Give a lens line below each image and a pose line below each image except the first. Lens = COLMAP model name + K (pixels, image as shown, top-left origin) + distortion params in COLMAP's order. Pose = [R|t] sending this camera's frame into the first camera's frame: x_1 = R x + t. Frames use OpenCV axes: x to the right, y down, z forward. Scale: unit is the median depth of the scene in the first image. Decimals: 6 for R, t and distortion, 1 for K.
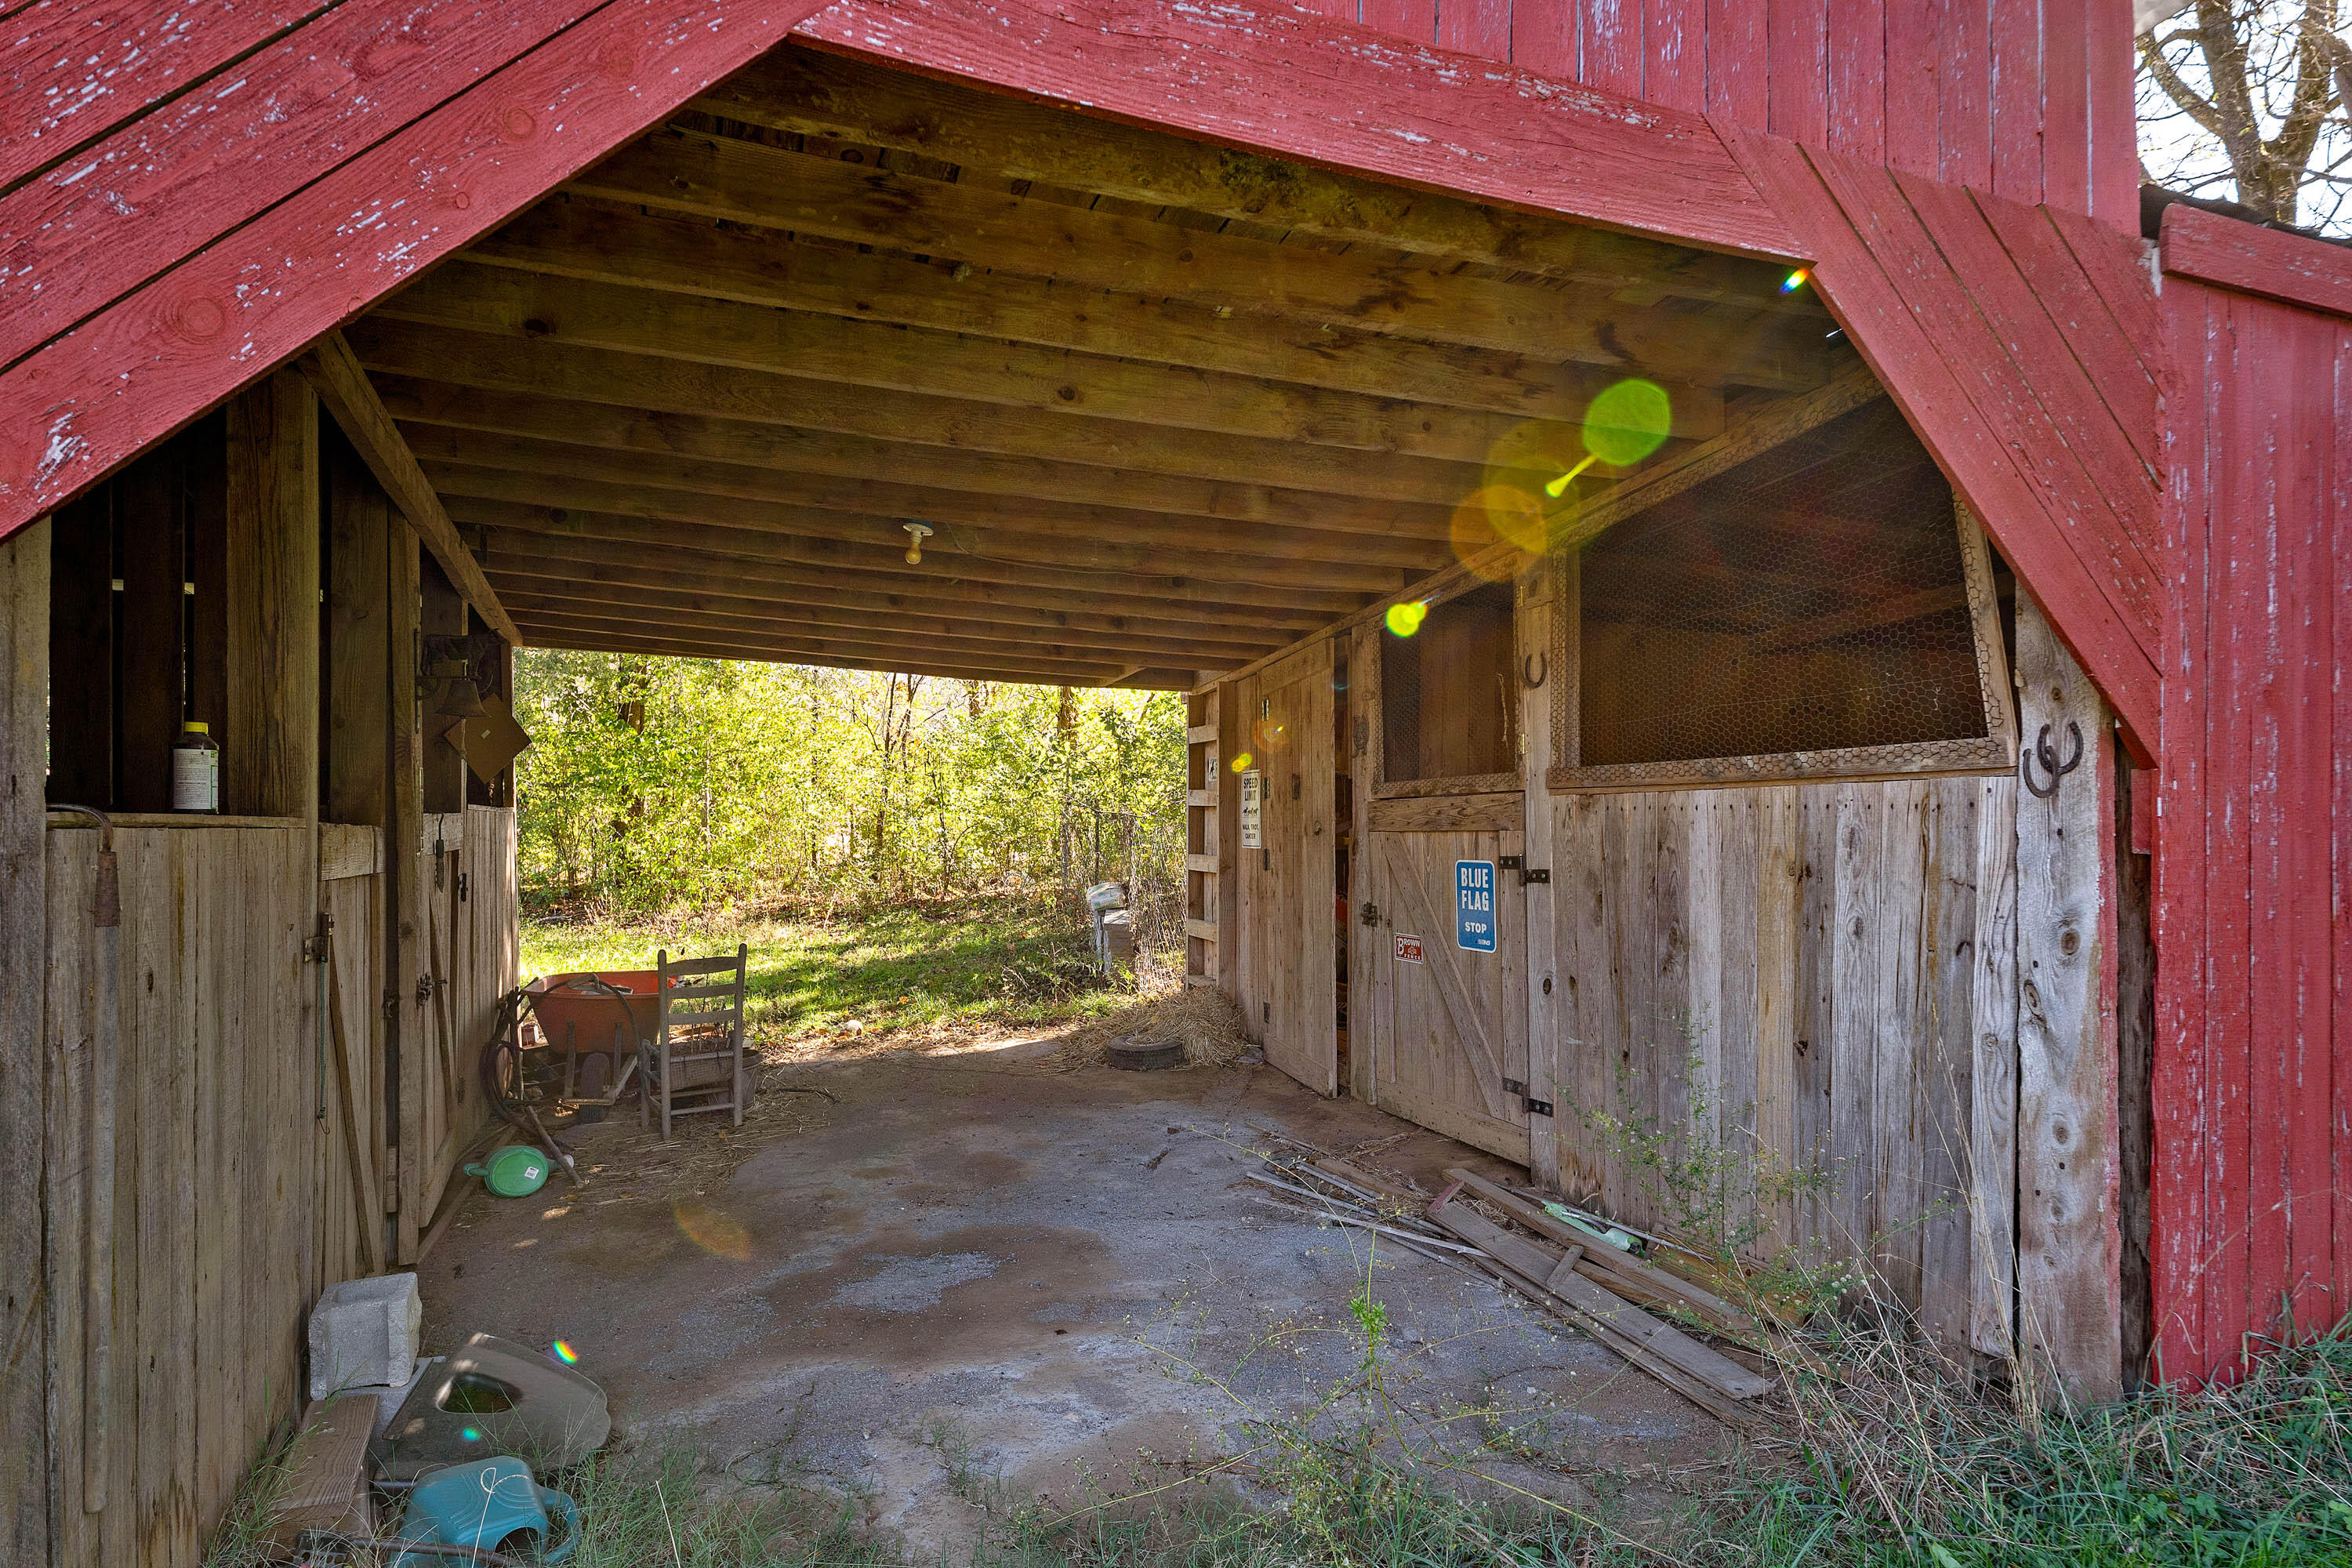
lens RADIAL K [[1044.1, 0, 1171.2], [0, 1044.1, 807.6], [0, 0, 1]] dist [0.041190, -0.032235]
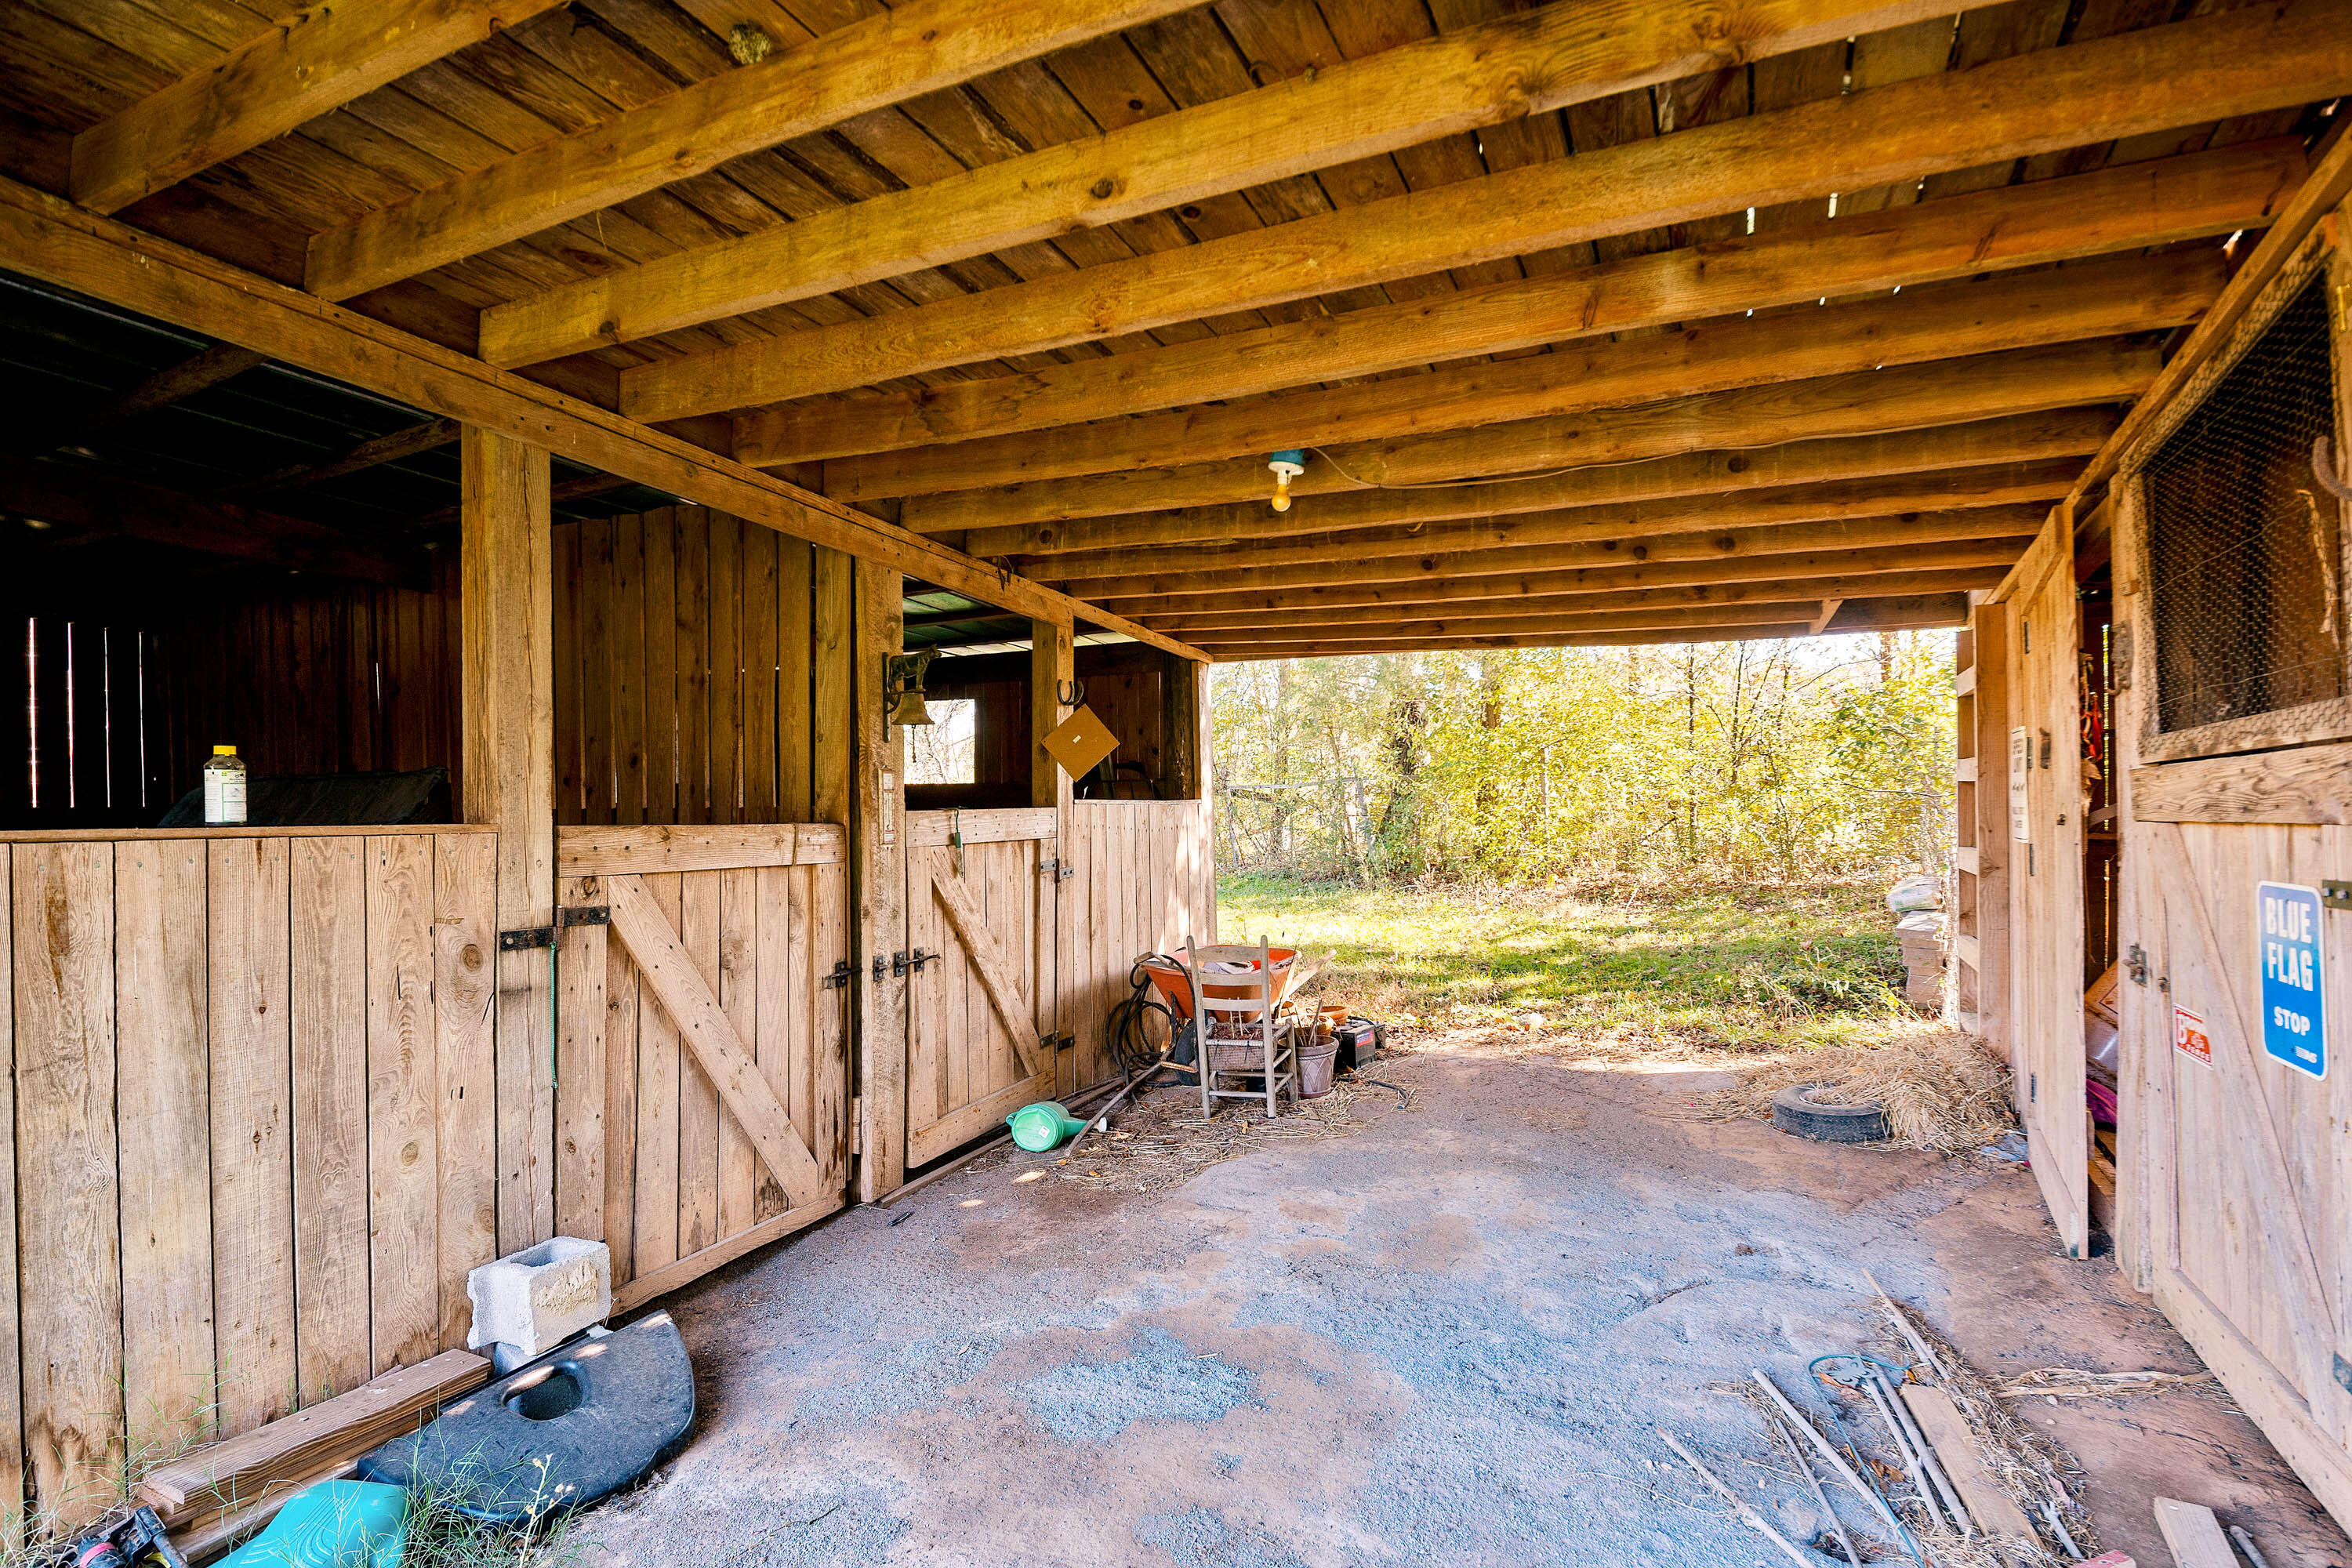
lens RADIAL K [[1004.4, 0, 1173.5], [0, 1004.4, 793.2], [0, 0, 1]] dist [0.030619, -0.028196]
pose [[0.753713, -0.019933, -0.656901, 0.175886], [0.021188, 0.999757, -0.006026, -0.000338], [0.656862, -0.009377, 0.753952, 0.261921]]
